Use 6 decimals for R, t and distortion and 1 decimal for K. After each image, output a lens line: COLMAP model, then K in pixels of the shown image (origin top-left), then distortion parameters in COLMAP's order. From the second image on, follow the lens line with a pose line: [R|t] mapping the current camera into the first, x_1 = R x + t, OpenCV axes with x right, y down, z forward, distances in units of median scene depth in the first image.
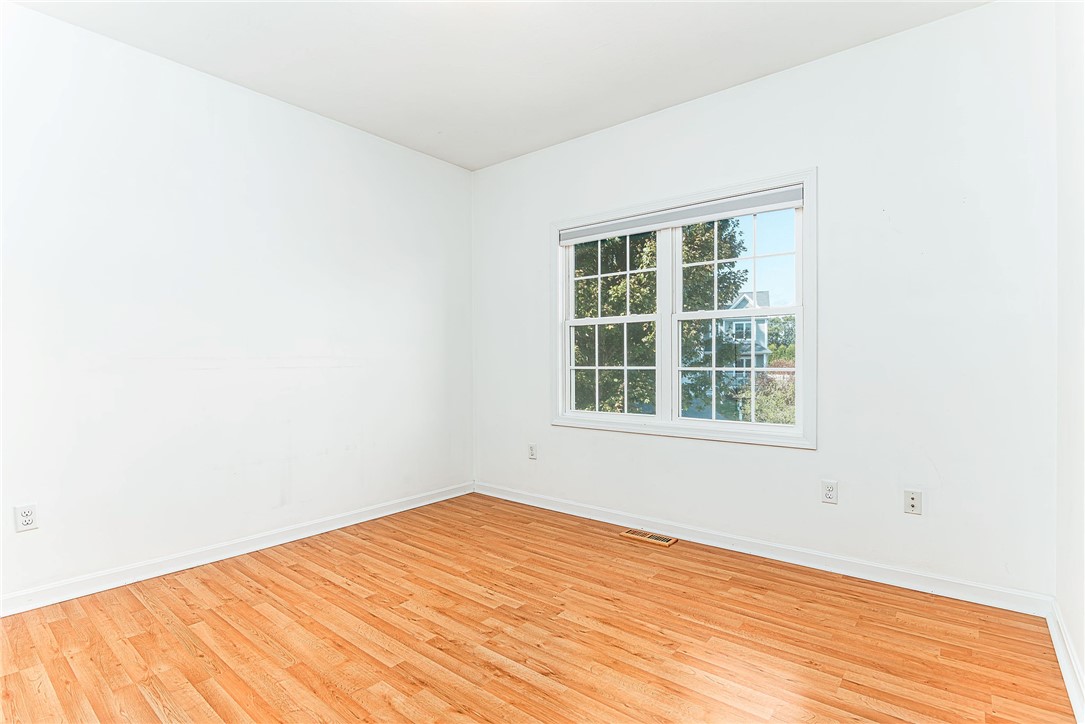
lens RADIAL K [[526.0, 0, 544.8], [0, 526.0, 364.4], [0, 0, 1]] dist [-0.015091, -0.000630]
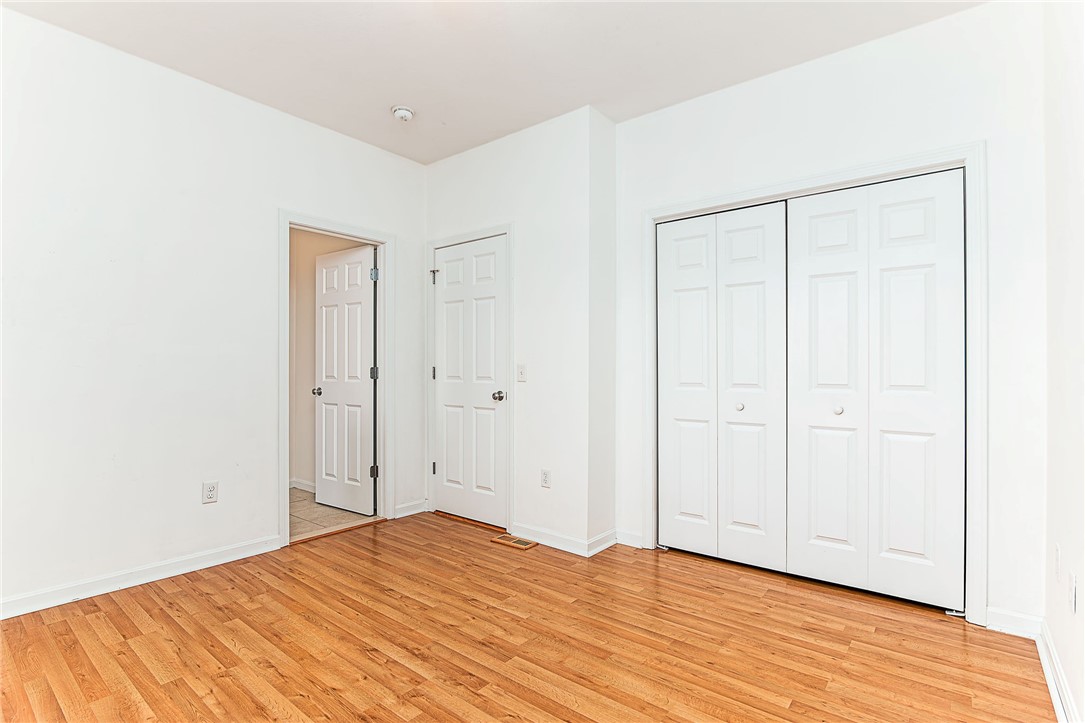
lens RADIAL K [[526.0, 0, 544.8], [0, 526.0, 363.9], [0, 0, 1]] dist [-0.015091, -0.000630]
pose [[-0.999978, 0.001417, -0.006464, -0.344938], [0.001436, 0.999995, -0.002915, -0.012881], [0.006459, -0.002924, -0.999975, 2.054283]]
